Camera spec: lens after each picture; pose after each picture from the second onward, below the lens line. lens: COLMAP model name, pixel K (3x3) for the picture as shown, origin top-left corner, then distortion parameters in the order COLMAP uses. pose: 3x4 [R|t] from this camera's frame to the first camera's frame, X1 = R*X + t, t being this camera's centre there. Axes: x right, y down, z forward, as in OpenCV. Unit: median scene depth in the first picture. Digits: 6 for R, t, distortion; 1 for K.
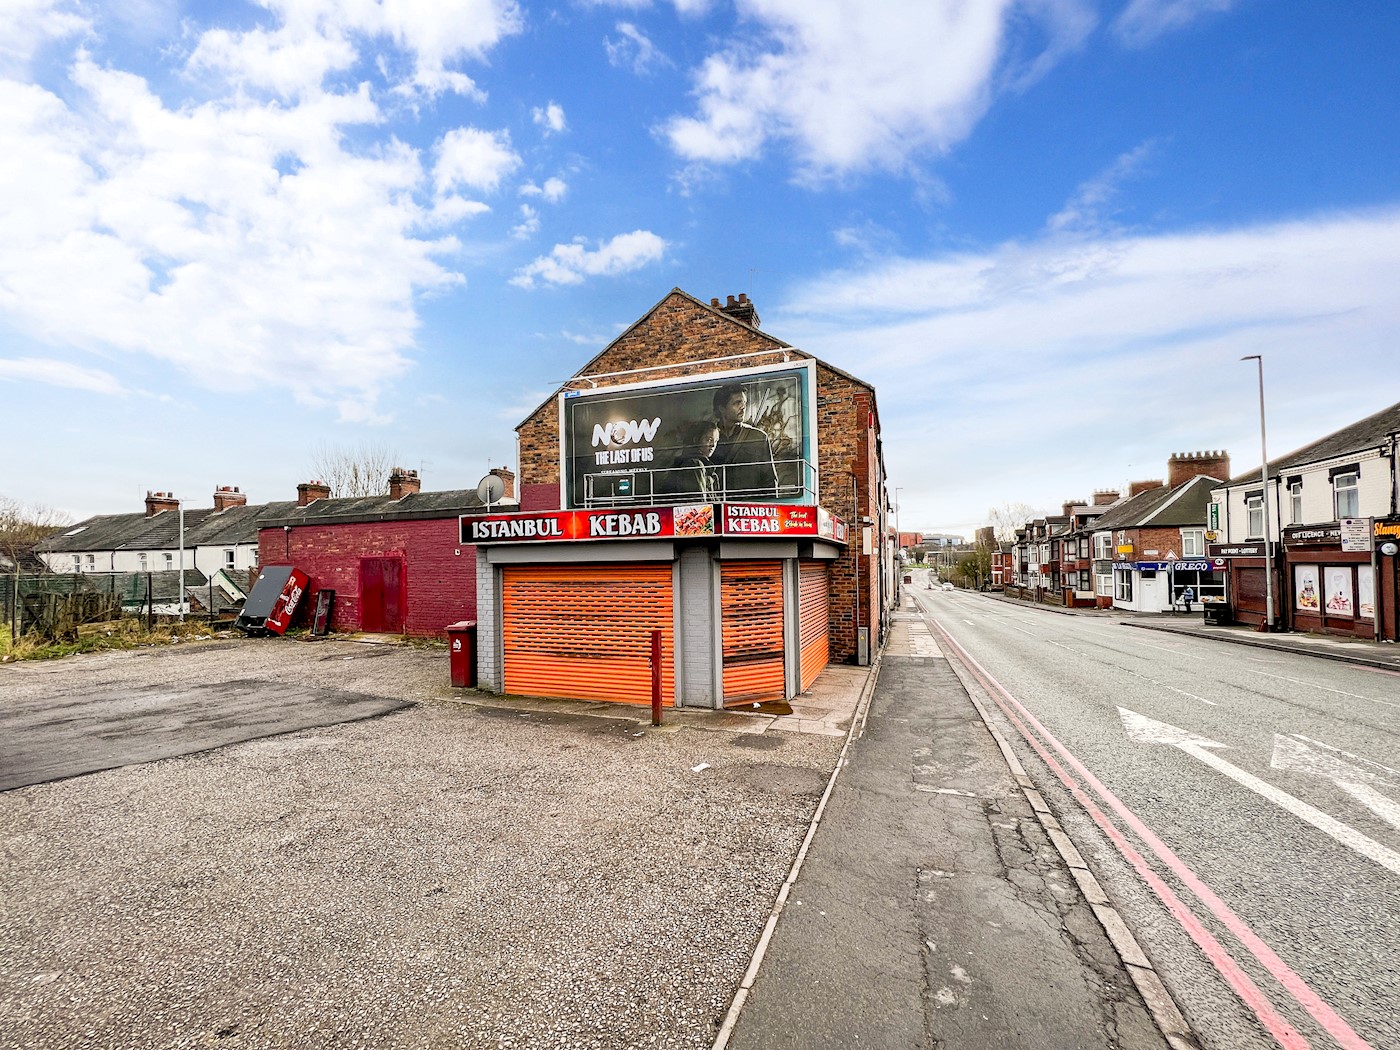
lens RADIAL K [[574.2, 0, 691.6], [0, 574.2, 576.1], [0, 0, 1]] dist [-0.000828, -0.000836]
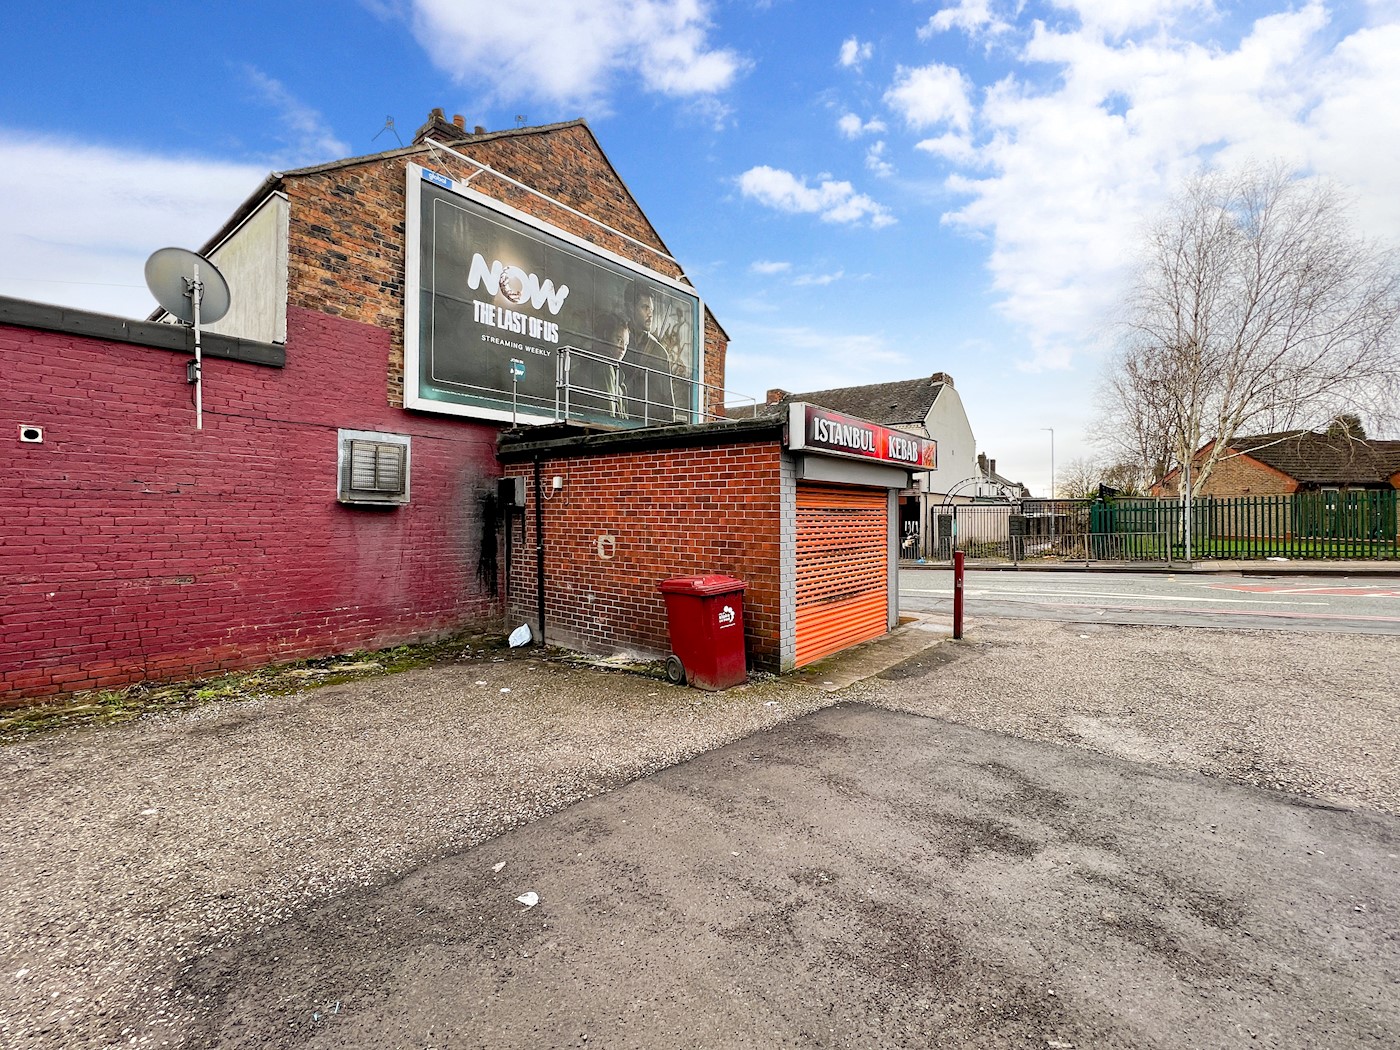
lens RADIAL K [[640.3, 0, 717.9], [0, 640.3, 521.8], [0, 0, 1]] dist [-0.002272, -0.000271]
pose [[0.292812, 0.002062, 0.956168, -0.745626], [0.013923, 0.999882, -0.006420, 0.020802], [-0.956069, 0.015193, 0.292749, 0.591362]]
